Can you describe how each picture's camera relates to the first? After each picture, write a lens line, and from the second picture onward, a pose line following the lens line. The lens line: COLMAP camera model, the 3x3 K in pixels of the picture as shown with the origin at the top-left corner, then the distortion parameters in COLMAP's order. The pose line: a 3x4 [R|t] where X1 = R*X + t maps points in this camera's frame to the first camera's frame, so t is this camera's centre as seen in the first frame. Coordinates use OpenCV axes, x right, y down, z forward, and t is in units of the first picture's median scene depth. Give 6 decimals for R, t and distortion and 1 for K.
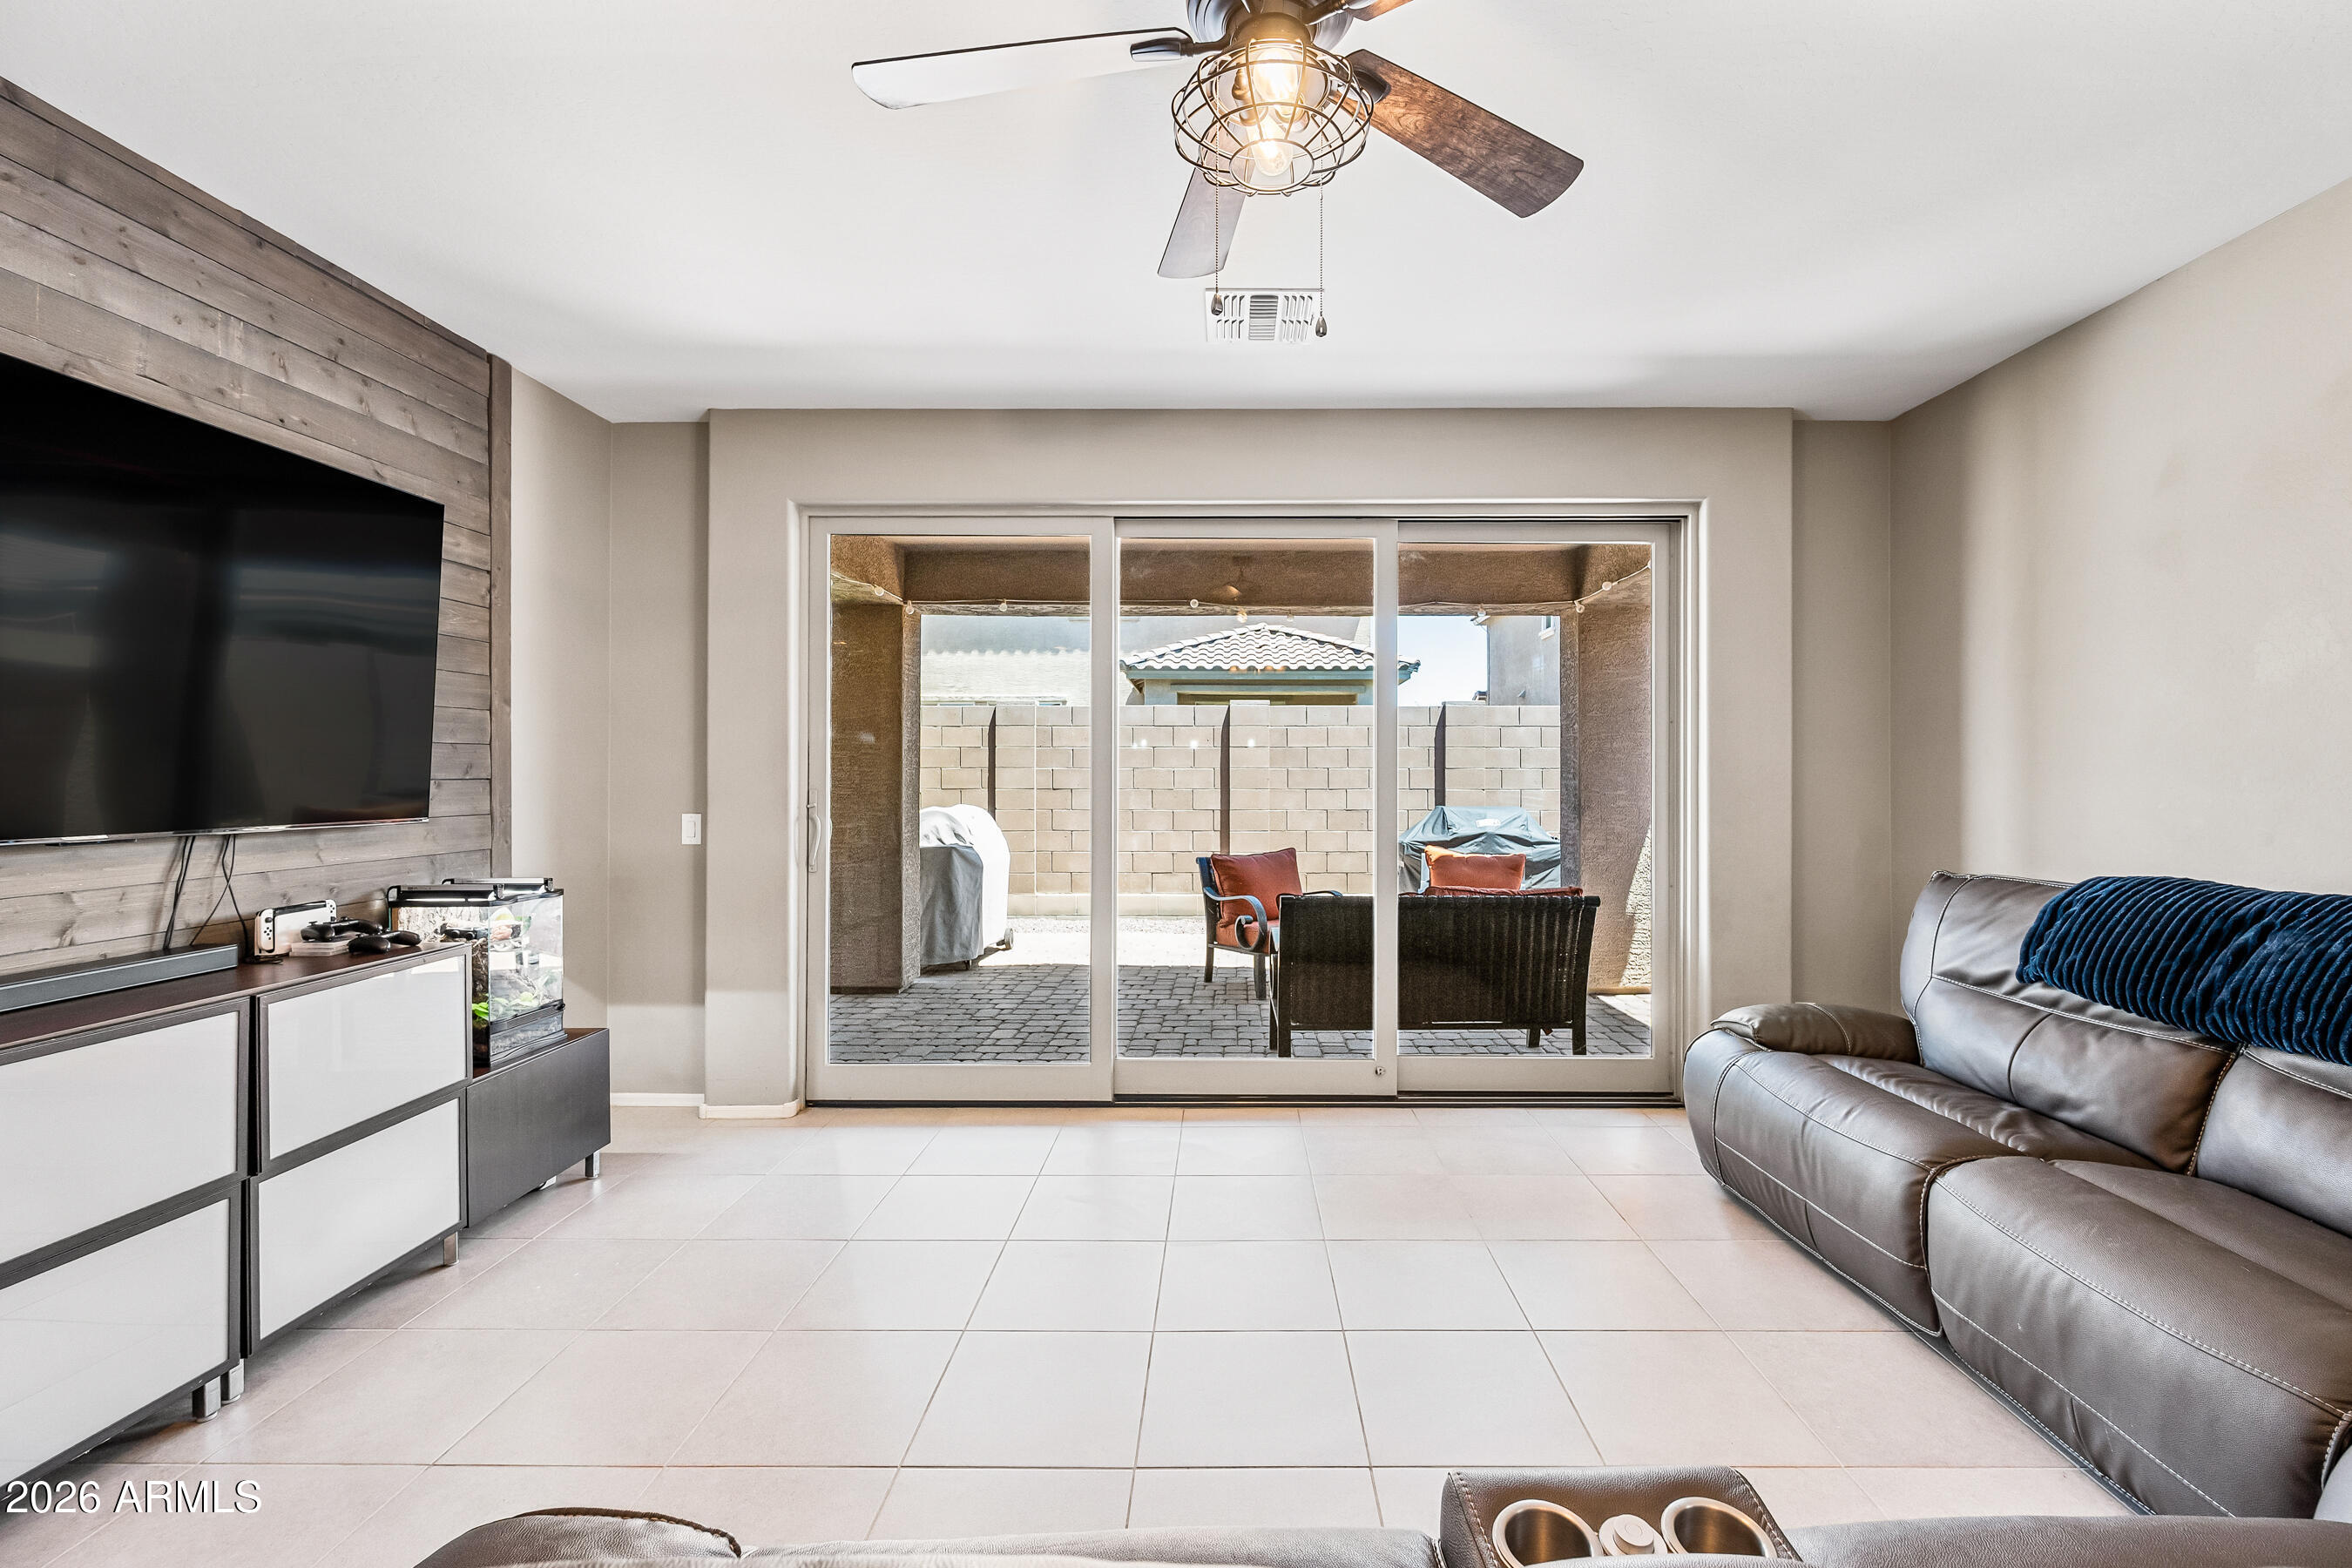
lens RADIAL K [[975.0, 0, 1224.3], [0, 975.0, 767.2], [0, 0, 1]] dist [-0.000840, 0.000038]
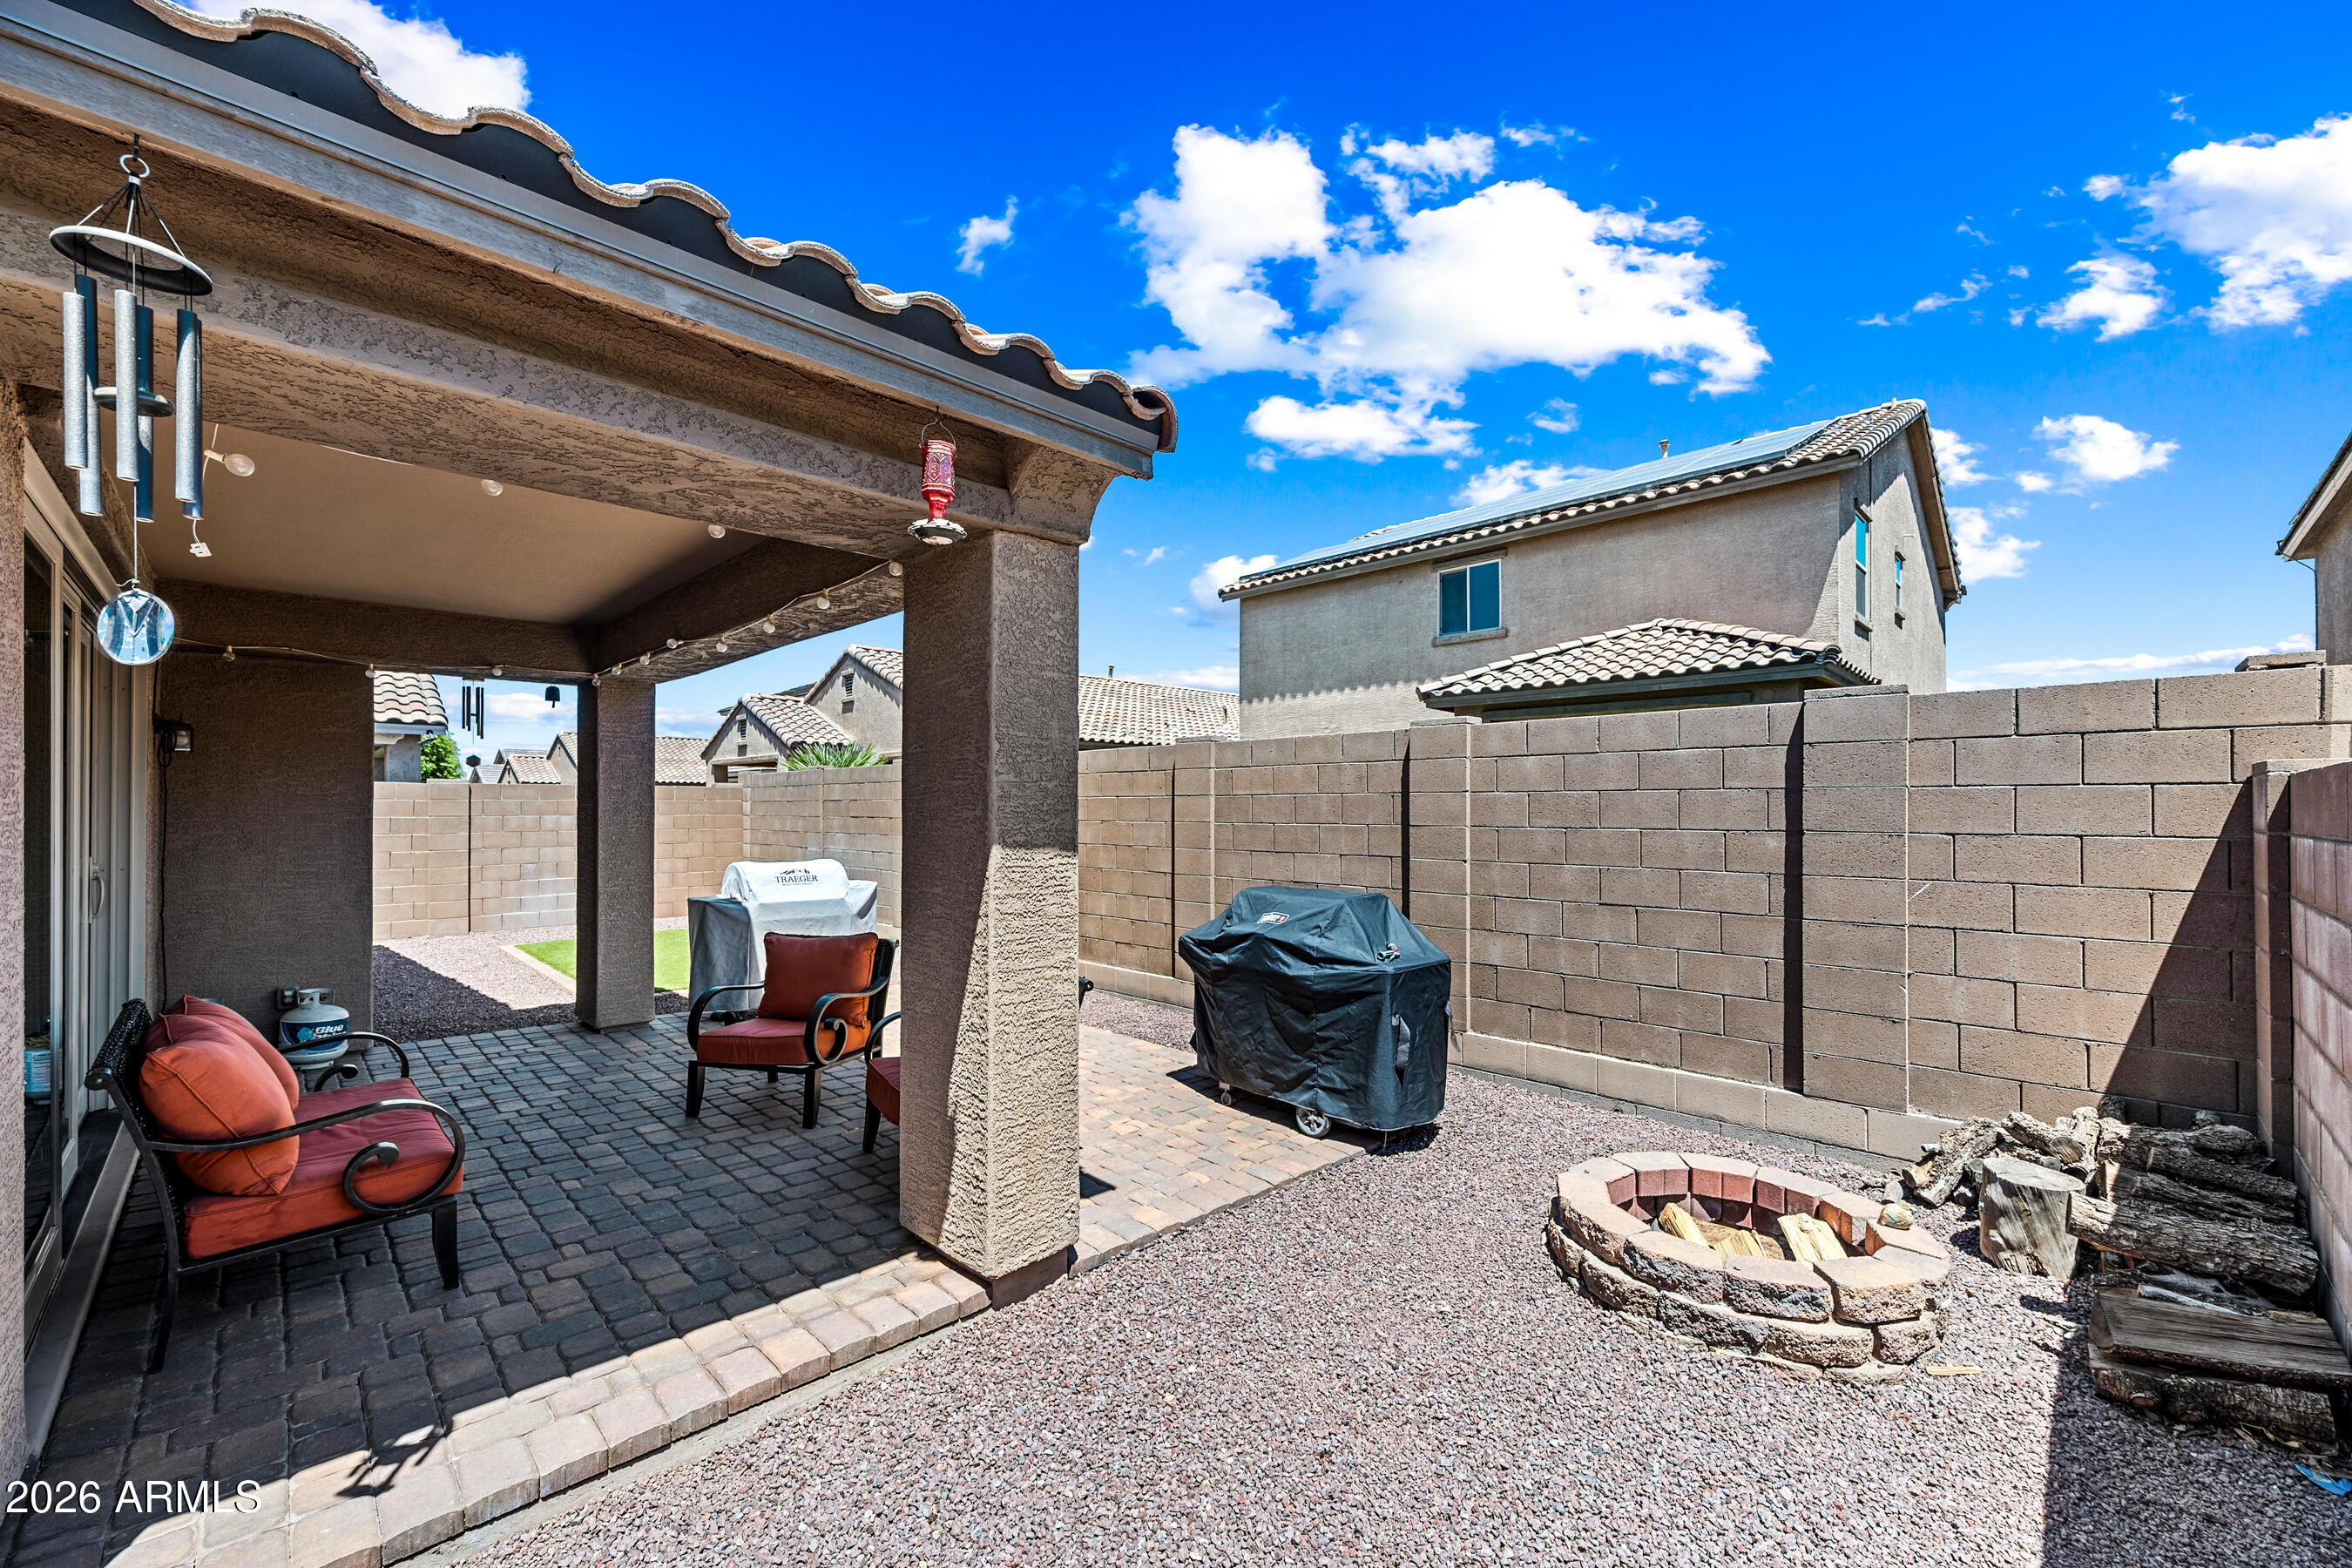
lens RADIAL K [[941.8, 0, 1188.4], [0, 941.8, 742.9], [0, 0, 1]] dist [0.000184, -0.000168]
pose [[0.714924, -0.046447, -0.697658, 1.690462], [0.004123, 0.998054, -0.062221, -0.045999], [0.699190, 0.041607, 0.713724, 1.345965]]
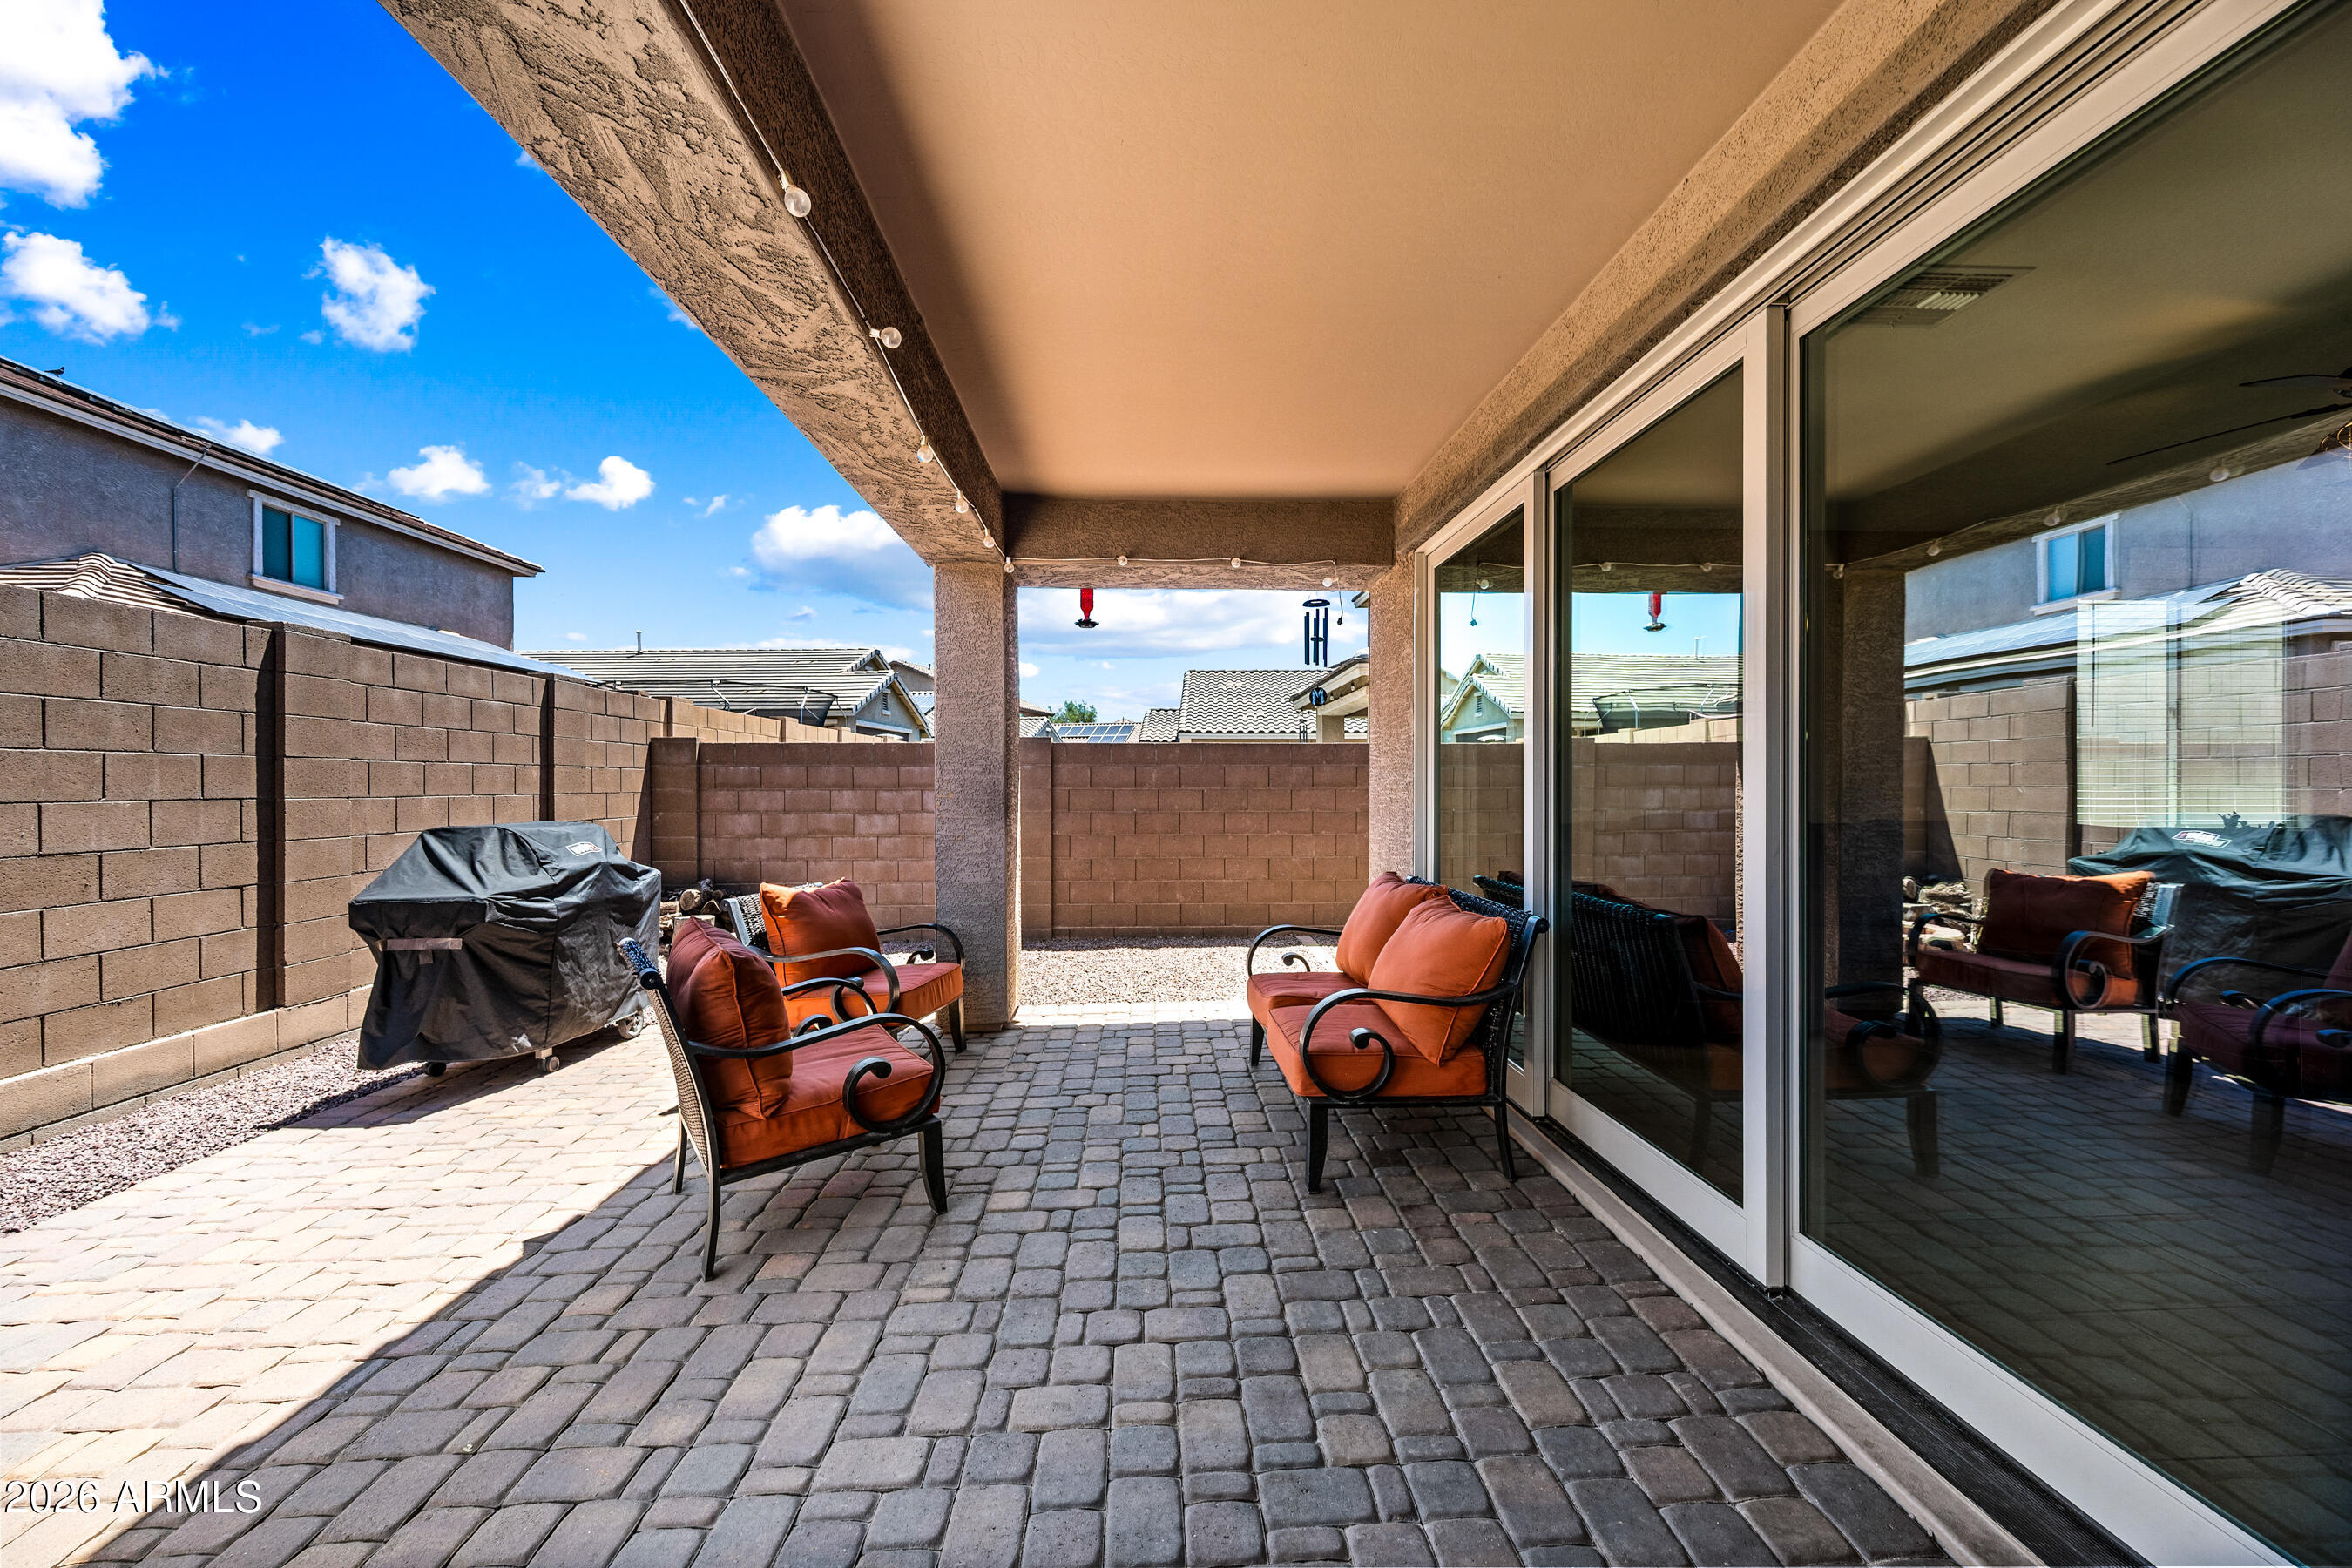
lens RADIAL K [[922.3, 0, 1178.2], [0, 922.3, 795.1], [0, 0, 1]] dist [0.000578, -0.000197]
pose [[-0.050796, -0.011718, 0.998640, -0.817361], [-0.004724, 0.999923, 0.011493, 0.039522], [-0.998698, -0.004133, -0.050848, 1.701283]]
